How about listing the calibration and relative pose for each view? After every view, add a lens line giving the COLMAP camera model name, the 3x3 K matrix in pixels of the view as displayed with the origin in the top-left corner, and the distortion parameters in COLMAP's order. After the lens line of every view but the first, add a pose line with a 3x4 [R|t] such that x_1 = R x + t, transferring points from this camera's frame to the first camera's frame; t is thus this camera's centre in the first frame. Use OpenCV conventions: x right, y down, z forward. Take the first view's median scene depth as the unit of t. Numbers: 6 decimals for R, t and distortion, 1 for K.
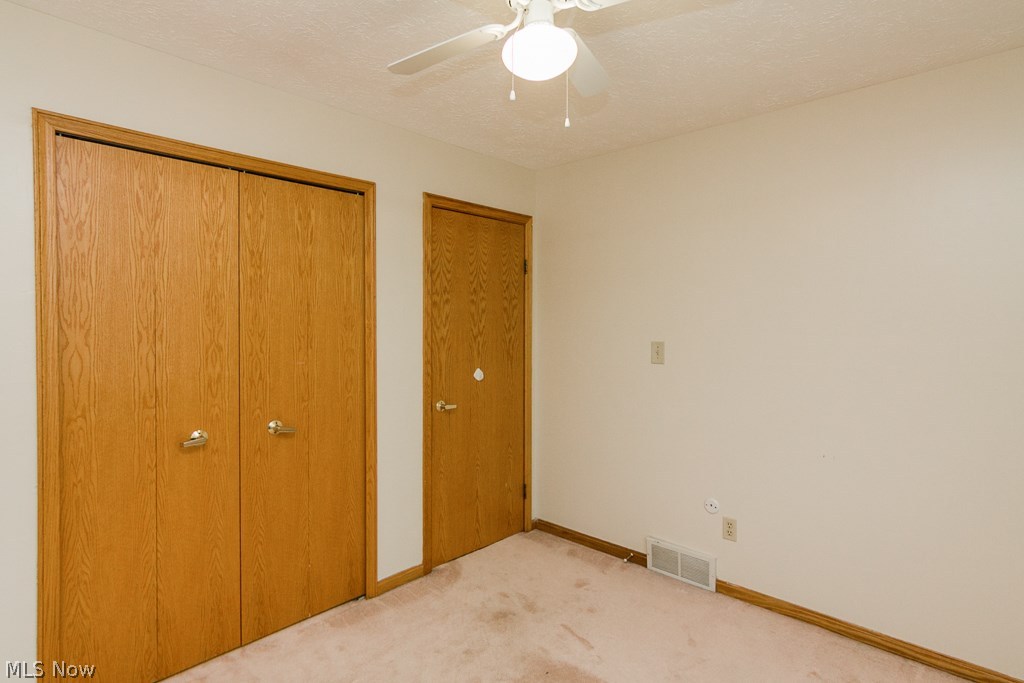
lens RADIAL K [[530.2, 0, 506.8], [0, 530.2, 333.1], [0, 0, 1]] dist [0.003591, 0.001433]
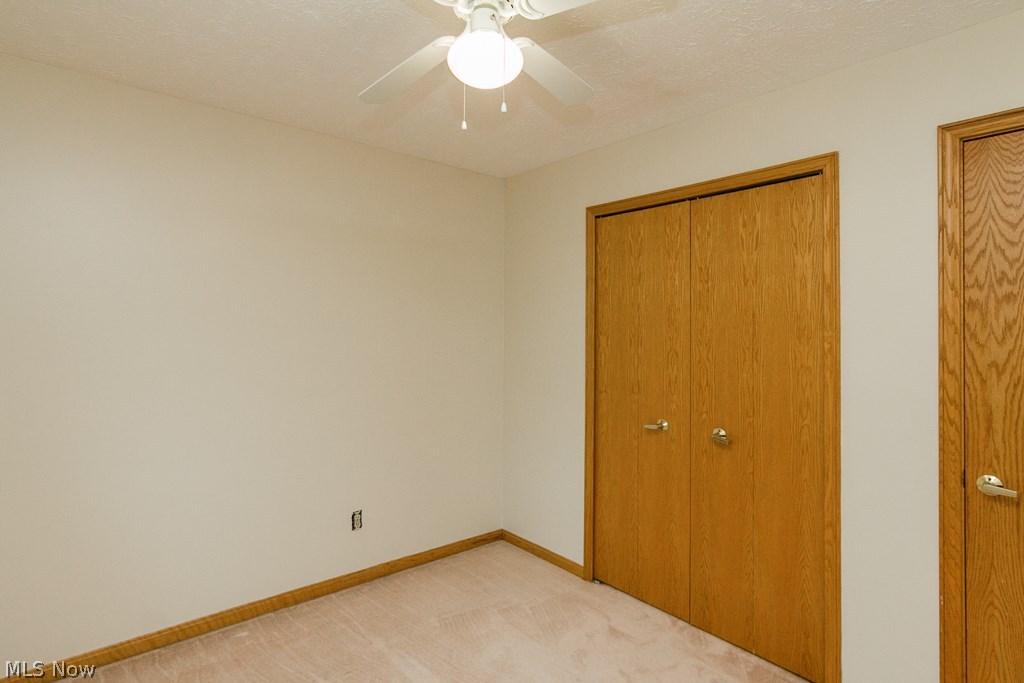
lens RADIAL K [[530.2, 0, 505.3], [0, 530.2, 340.1], [0, 0, 1]] dist [0.003591, 0.001433]
pose [[-0.113727, 0.005583, -0.993496, 0.611479], [-0.045693, 0.998897, 0.010844, 0.001801], [0.992461, 0.046629, -0.113347, 0.674995]]
